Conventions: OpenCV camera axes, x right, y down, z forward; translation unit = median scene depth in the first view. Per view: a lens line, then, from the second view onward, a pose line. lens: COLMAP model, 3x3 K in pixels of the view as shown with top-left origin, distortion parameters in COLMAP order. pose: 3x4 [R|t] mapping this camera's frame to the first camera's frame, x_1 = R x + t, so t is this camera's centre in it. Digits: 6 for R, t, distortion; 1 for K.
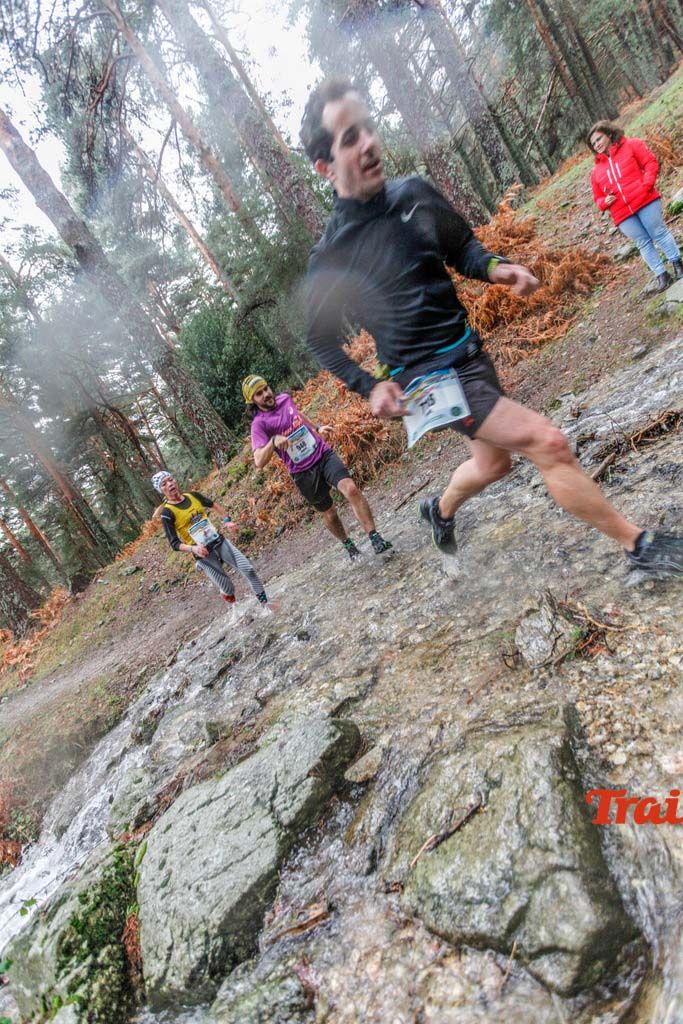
lens RADIAL K [[493.9, 0, 339.2], [0, 493.9, 517.3], [0, 0, 1]] dist [-0.042476, 0.030612]
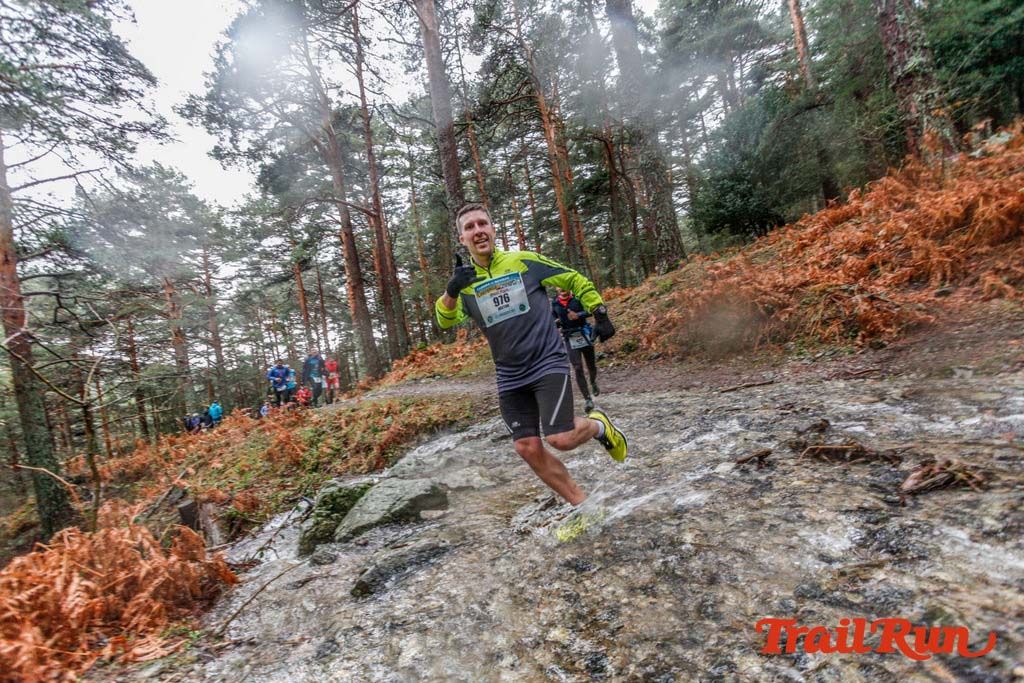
lens RADIAL K [[492.6, 0, 500.6], [0, 492.6, 338.9], [0, 0, 1]] dist [-0.041766, 0.027998]
pose [[0.726933, 0.419889, -0.543380, 0.312849], [-0.356215, 0.907064, 0.224377, -0.196828], [0.587094, 0.030453, 0.808946, -0.121731]]
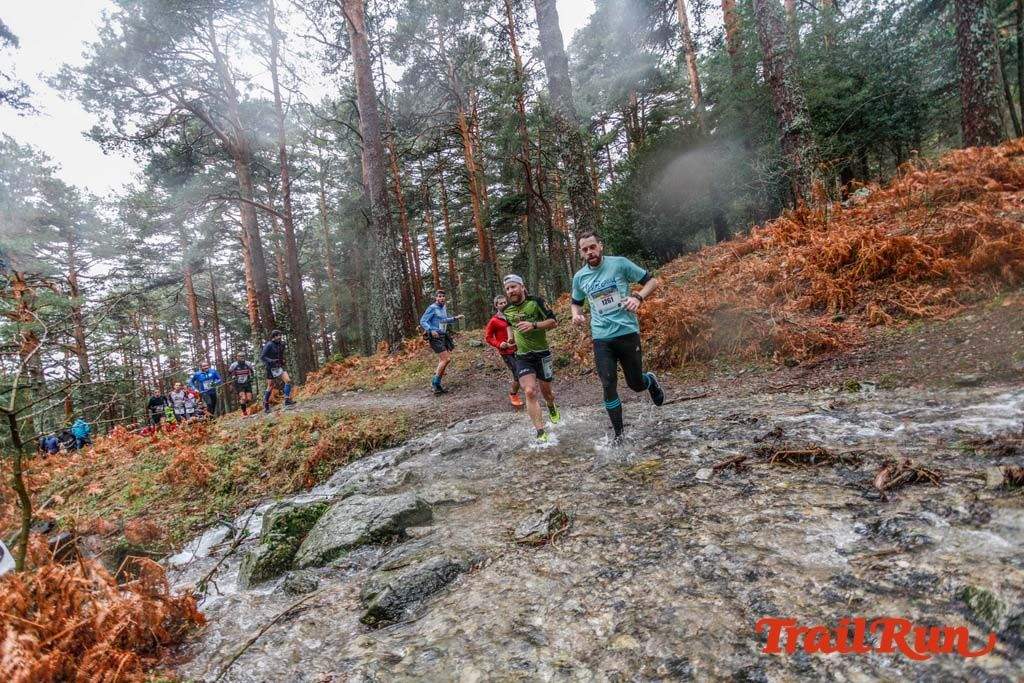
lens RADIAL K [[493.1, 0, 501.3], [0, 493.1, 340.4], [0, 0, 1]] dist [-0.042072, 0.029765]
pose [[0.808591, 0.424899, -0.406990, 0.229481], [-0.412193, 0.902690, 0.123482, -0.144742], [0.419853, 0.067912, 0.905048, -0.164736]]
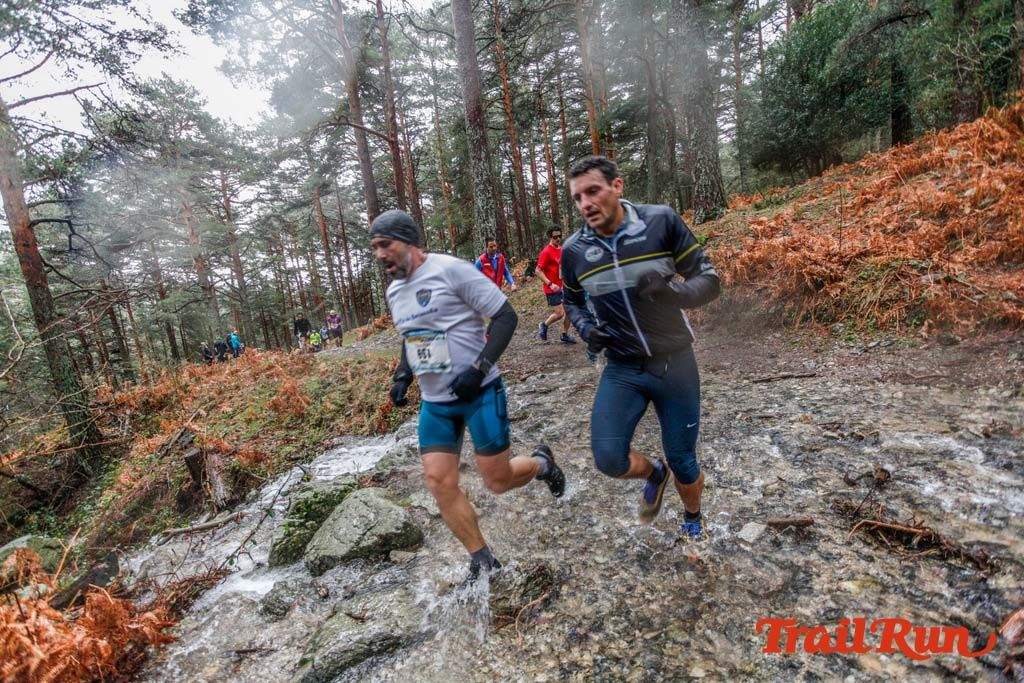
lens RADIAL K [[494.6, 0, 501.2], [0, 494.6, 340.0], [0, 0, 1]] dist [-0.041708, 0.029788]
pose [[0.684897, 0.522785, -0.507555, 0.233082], [-0.373508, 0.849994, 0.371486, -0.267293], [0.625626, -0.064853, 0.777423, -0.006529]]
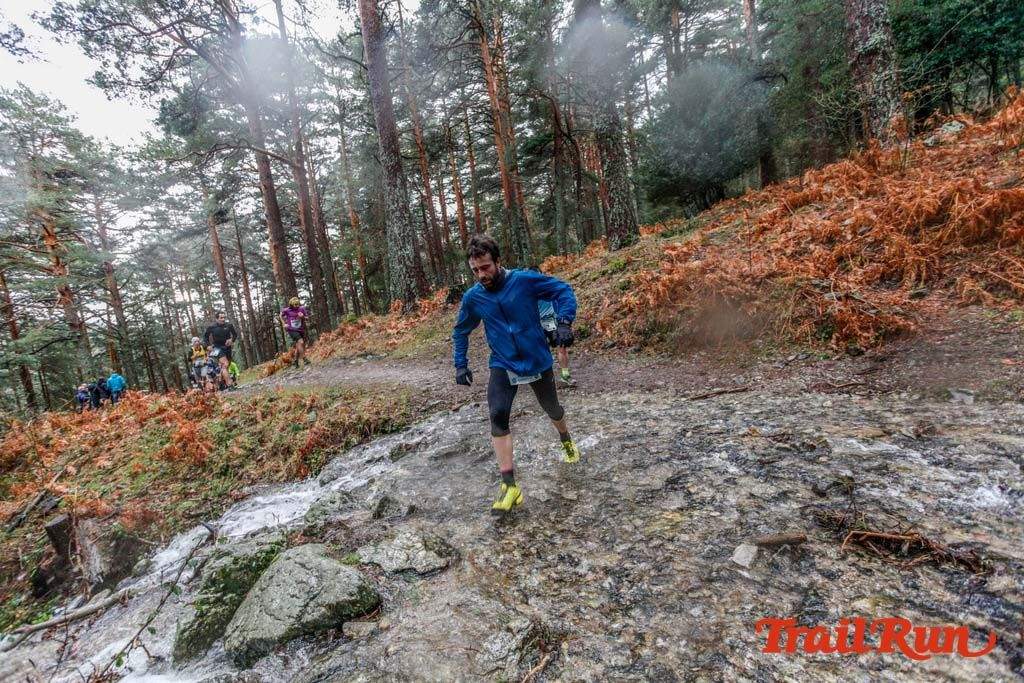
lens RADIAL K [[494.2, 0, 501.2], [0, 494.2, 339.9], [0, 0, 1]] dist [-0.043341, 0.029775]
pose [[0.783710, 0.469543, -0.406607, 0.170401], [-0.399195, 0.882287, 0.249426, -0.220369], [0.475860, -0.033162, 0.878896, 0.008925]]
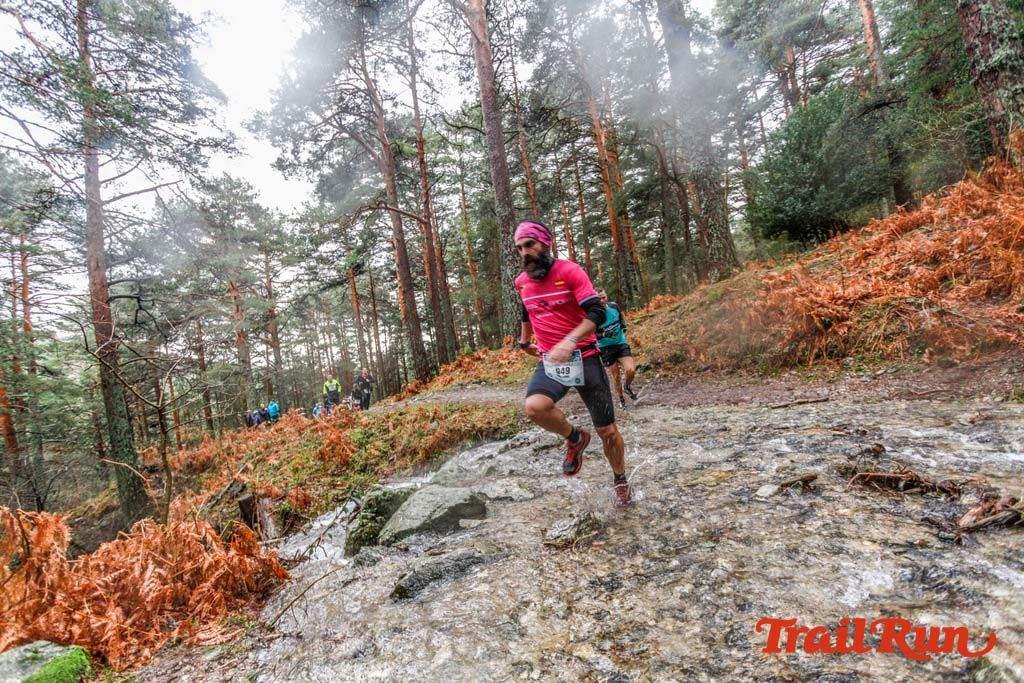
lens RADIAL K [[493.0, 0, 501.1], [0, 493.0, 339.9], [0, 0, 1]] dist [-0.047967, 0.031218]
pose [[0.664334, 0.427462, -0.613137, 0.321774], [-0.348708, 0.902829, 0.251602, -0.214933], [0.661108, 0.046658, 0.748839, -0.127032]]
